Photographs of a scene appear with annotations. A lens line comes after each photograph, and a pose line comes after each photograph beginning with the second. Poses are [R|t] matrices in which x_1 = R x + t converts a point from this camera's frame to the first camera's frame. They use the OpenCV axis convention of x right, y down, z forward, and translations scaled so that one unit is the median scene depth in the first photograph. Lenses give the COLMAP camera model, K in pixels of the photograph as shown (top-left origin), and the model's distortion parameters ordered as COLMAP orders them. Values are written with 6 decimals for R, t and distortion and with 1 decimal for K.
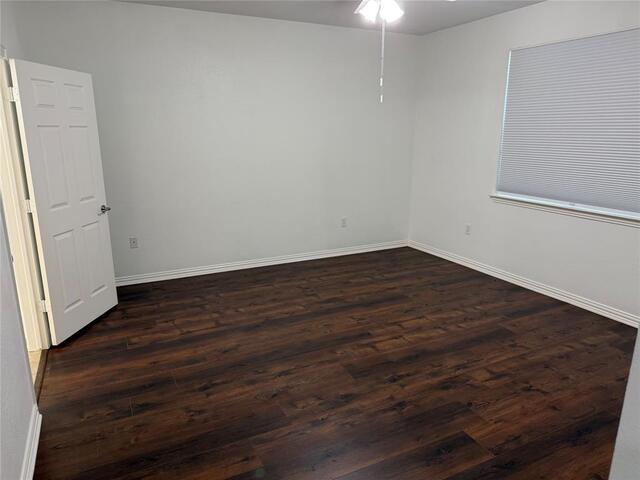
lens RADIAL K [[453.5, 0, 325.2], [0, 453.5, 236.5], [0, 0, 1]] dist [0.062993, -0.075979]
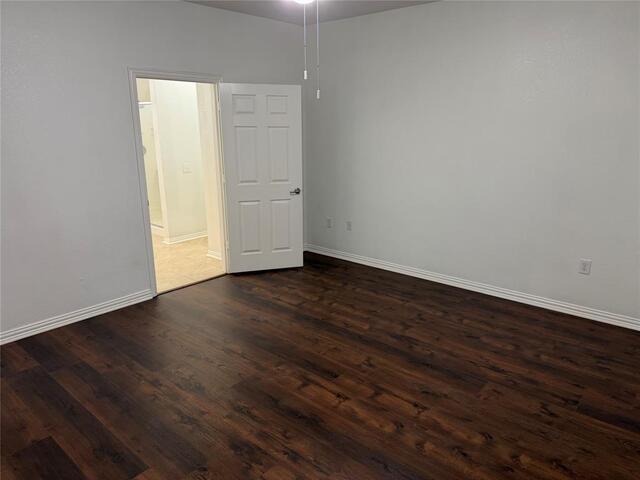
lens RADIAL K [[453.5, 0, 324.2], [0, 453.5, 240.4], [0, 0, 1]] dist [0.062993, -0.075979]
pose [[0.372298, 0.230622, -0.899004, 0.698467], [-0.208526, 0.964656, 0.161108, -0.140722], [0.904384, 0.127485, 0.407230, 0.540690]]
